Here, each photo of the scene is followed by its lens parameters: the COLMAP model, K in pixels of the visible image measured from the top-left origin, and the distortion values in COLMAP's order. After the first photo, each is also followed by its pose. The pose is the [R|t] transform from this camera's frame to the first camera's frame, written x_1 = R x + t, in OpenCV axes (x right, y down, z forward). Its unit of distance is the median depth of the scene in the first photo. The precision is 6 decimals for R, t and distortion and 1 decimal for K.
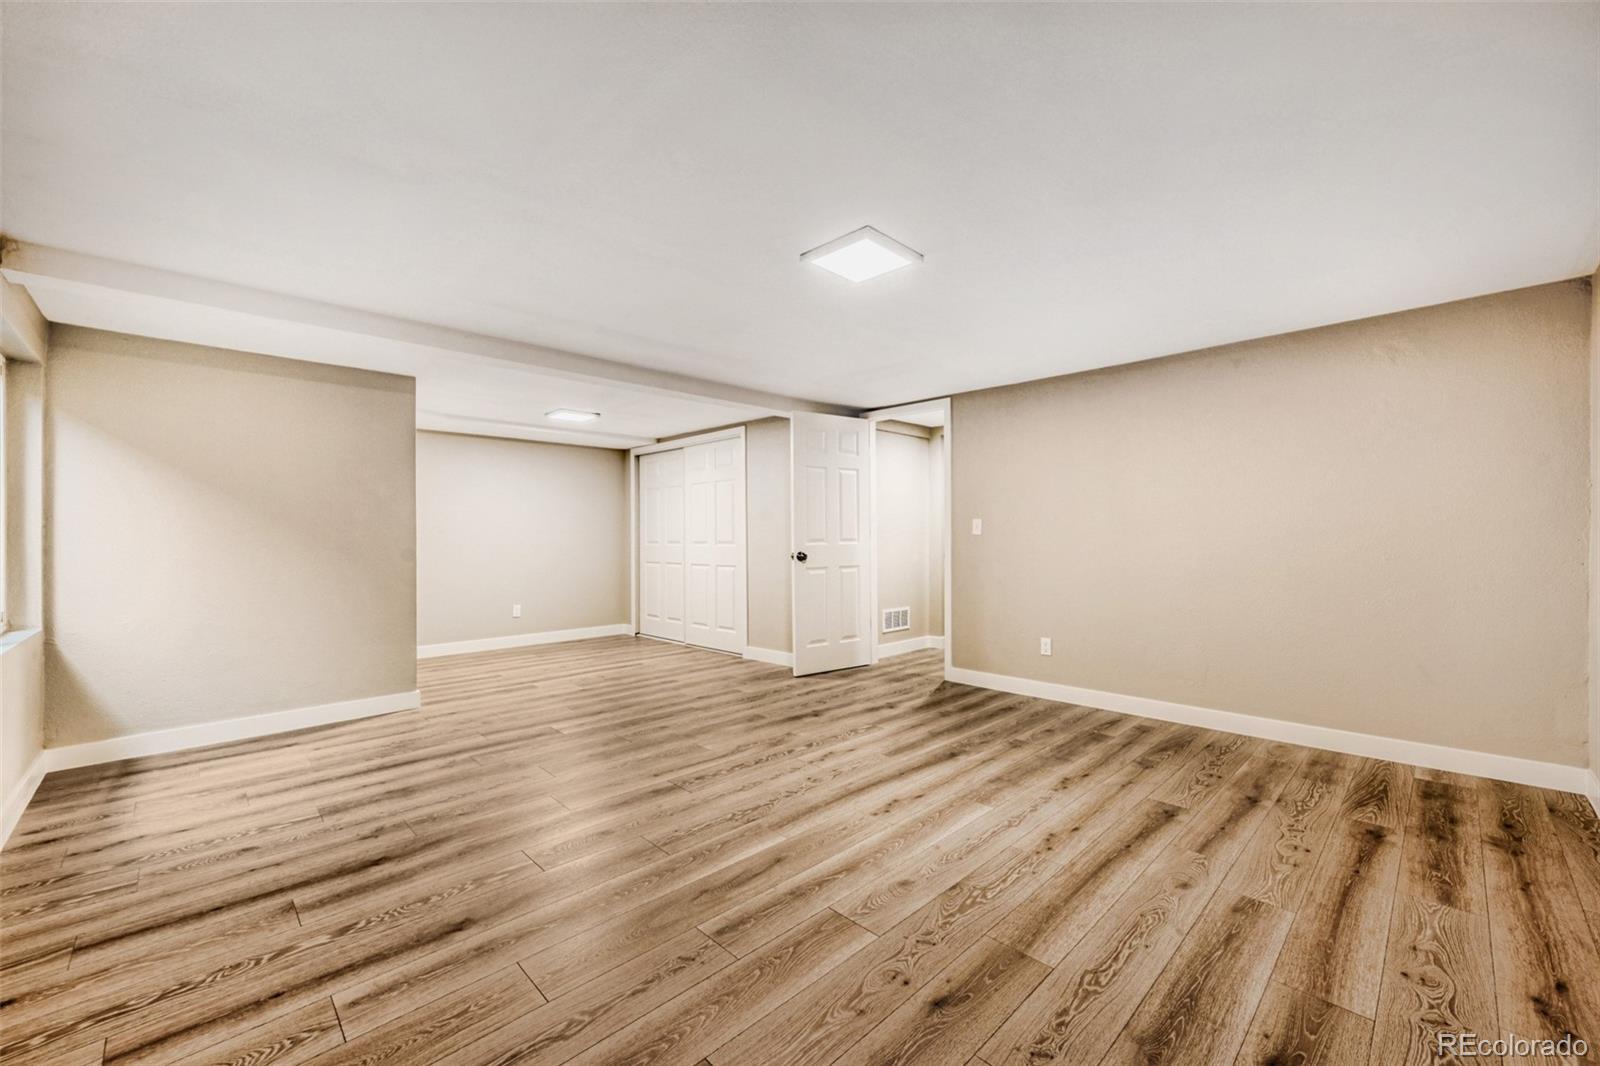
lens RADIAL K [[641.9, 0, 801.6], [0, 641.9, 533.3], [0, 0, 1]] dist [-0.003493, 0.000041]
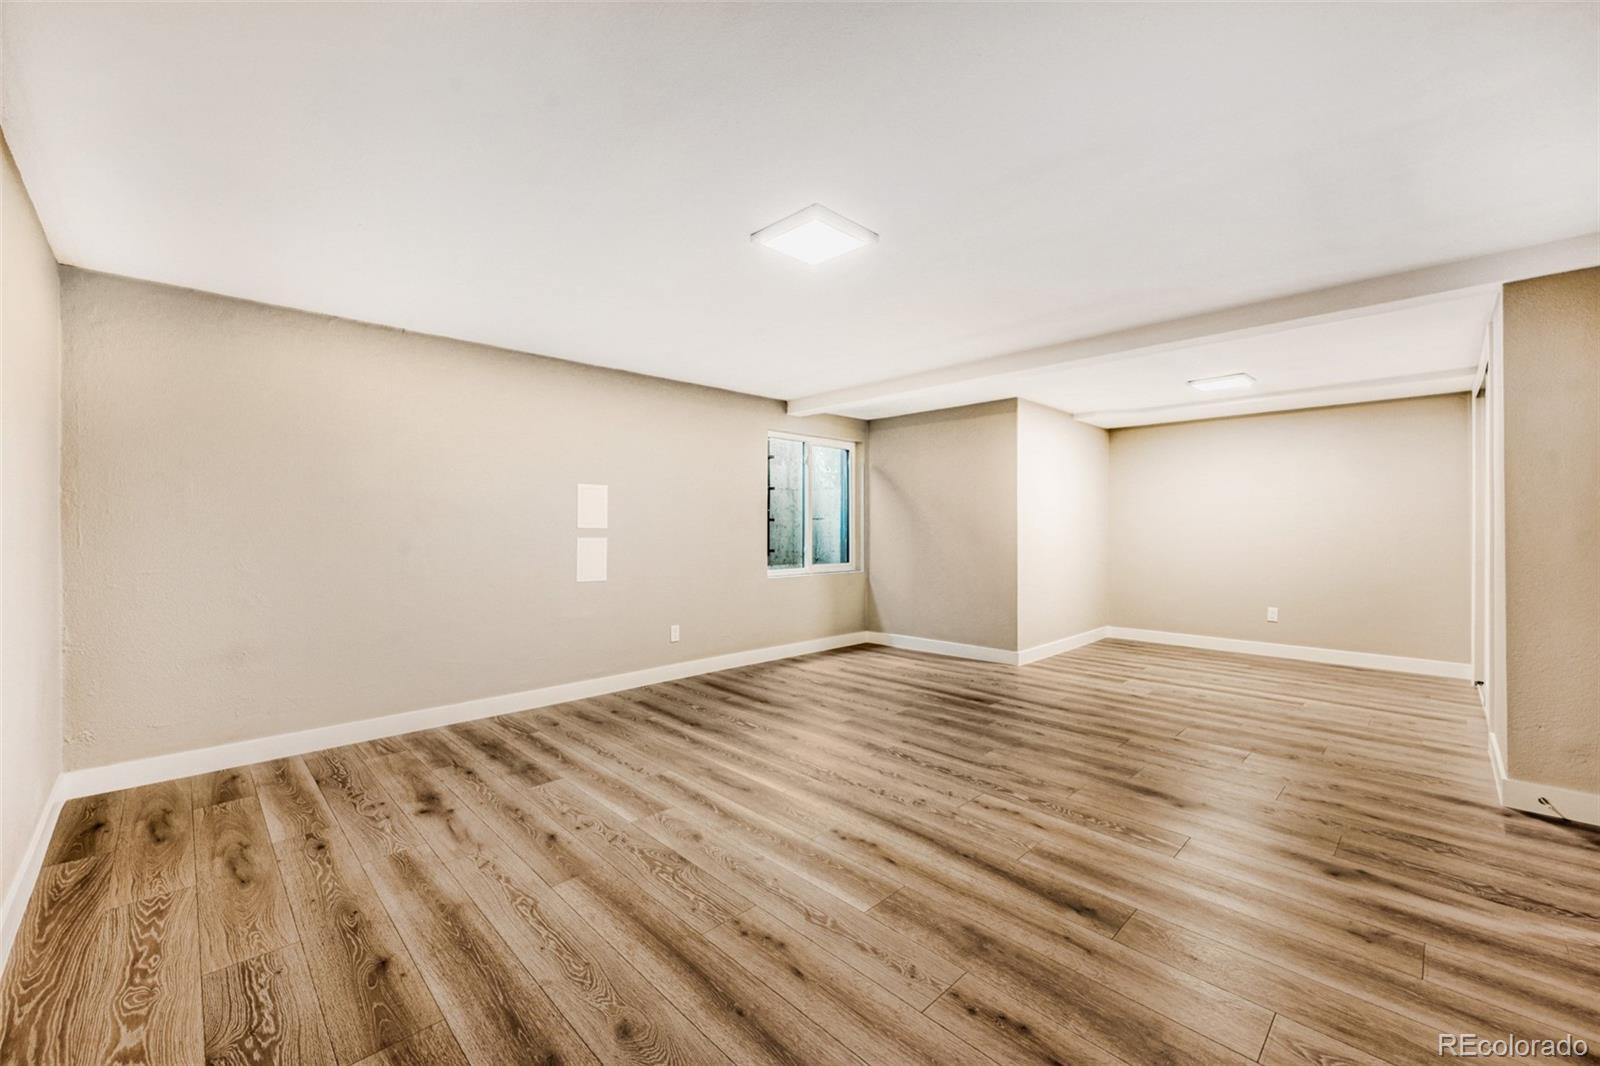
lens RADIAL K [[641.9, 0, 801.6], [0, 641.9, 529.2], [0, 0, 1]] dist [-0.003493, 0.000041]
pose [[-0.003486, 0.008005, -0.999962, 1.175670], [0.004748, 0.999957, 0.007988, -0.004715], [0.999983, -0.004720, -0.003524, 1.088460]]
